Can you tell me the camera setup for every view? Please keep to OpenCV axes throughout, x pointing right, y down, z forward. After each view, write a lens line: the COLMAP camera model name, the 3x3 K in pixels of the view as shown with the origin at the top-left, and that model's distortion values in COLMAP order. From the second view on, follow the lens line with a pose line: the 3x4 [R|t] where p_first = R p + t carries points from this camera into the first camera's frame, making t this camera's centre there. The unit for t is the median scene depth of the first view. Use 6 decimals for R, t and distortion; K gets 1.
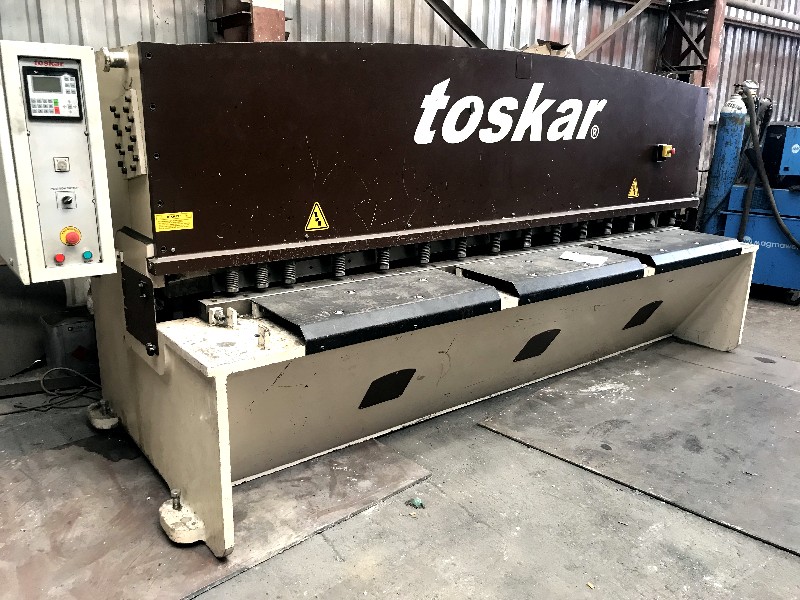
lens RADIAL K [[654.9, 0, 400.1], [0, 654.9, 293.1], [0, 0, 1]] dist [0.016749, -0.008878]
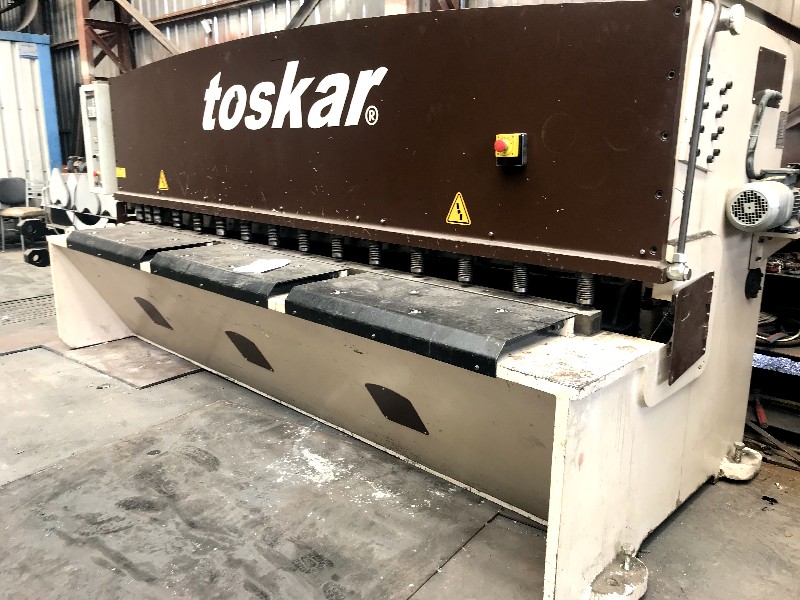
lens RADIAL K [[654.9, 0, 400.1], [0, 654.9, 293.1], [0, 0, 1]] dist [0.016749, -0.008878]
pose [[0.137868, 0.200656, -0.969912, 1.192989], [-0.266631, 0.950632, 0.158767, -0.212203], [0.953887, 0.236719, 0.184563, 1.093756]]
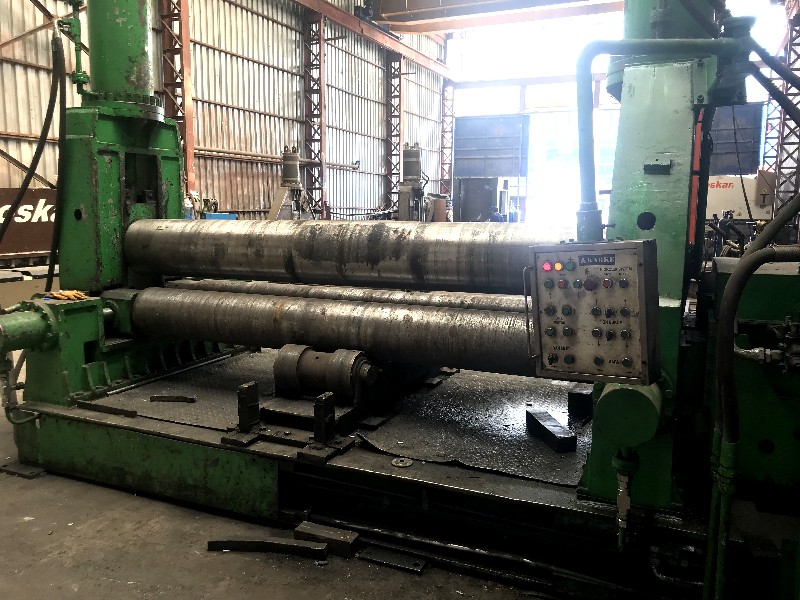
lens RADIAL K [[654.9, 0, 400.1], [0, 654.9, 293.1], [0, 0, 1]] dist [0.016749, -0.008878]
pose [[0.884297, -0.075783, 0.460733, 0.245560], [0.132509, 0.986903, -0.091997, 0.488084], [-0.447727, 0.142404, 0.882758, -1.940162]]
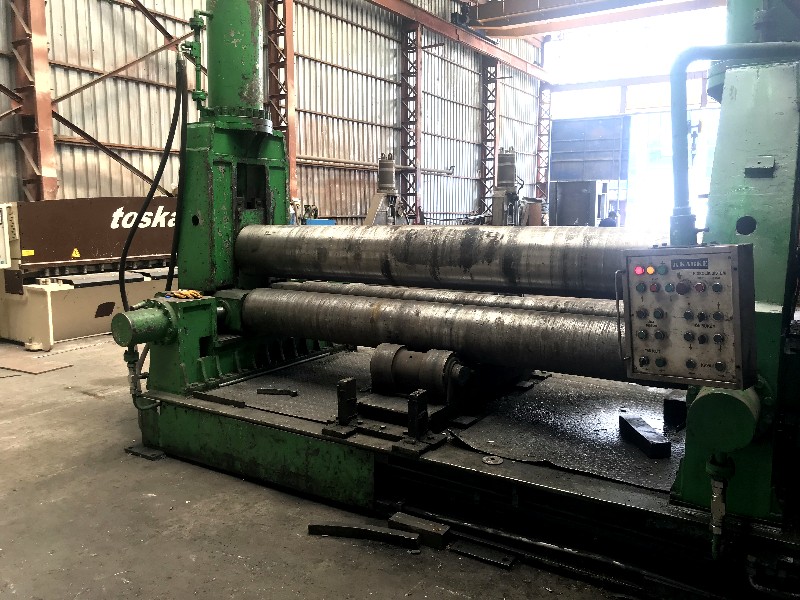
lens RADIAL K [[654.9, 0, 400.1], [0, 654.9, 293.1], [0, 0, 1]] dist [0.016749, -0.008878]
pose [[0.941195, -0.060937, 0.332323, 0.226758], [0.104895, 0.987699, -0.115968, 0.496310], [-0.321168, 0.144008, 0.936009, -1.976246]]
